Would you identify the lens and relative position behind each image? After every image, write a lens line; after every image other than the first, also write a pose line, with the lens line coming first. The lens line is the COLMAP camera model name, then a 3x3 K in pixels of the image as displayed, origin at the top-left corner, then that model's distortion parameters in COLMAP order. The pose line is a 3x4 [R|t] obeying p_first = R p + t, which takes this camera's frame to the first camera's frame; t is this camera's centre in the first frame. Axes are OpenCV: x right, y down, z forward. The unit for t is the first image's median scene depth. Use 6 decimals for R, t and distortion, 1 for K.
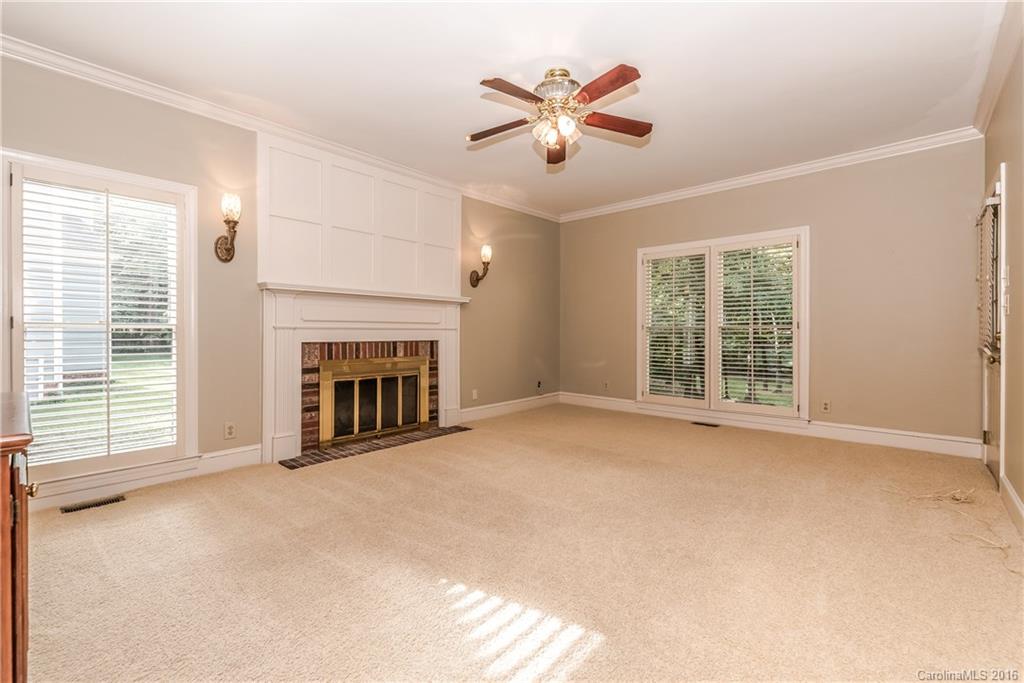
lens RADIAL K [[449.7, 0, 513.1], [0, 449.7, 325.7], [0, 0, 1]] dist [0.000100, 0.000445]
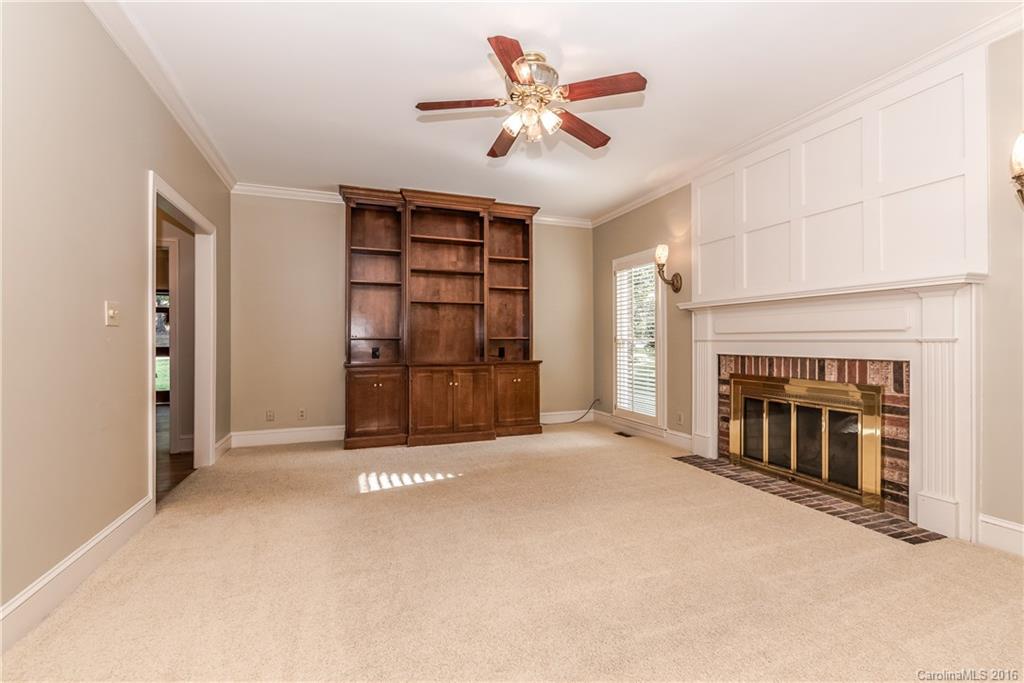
lens RADIAL K [[449.7, 0, 511.3], [0, 449.7, 345.6], [0, 0, 1]] dist [0.000100, 0.000445]
pose [[-0.472439, 0.002962, -0.881359, 0.603641], [0.007685, 0.999970, -0.000759, 0.011919], [0.881330, -0.007132, -0.472447, 0.923988]]
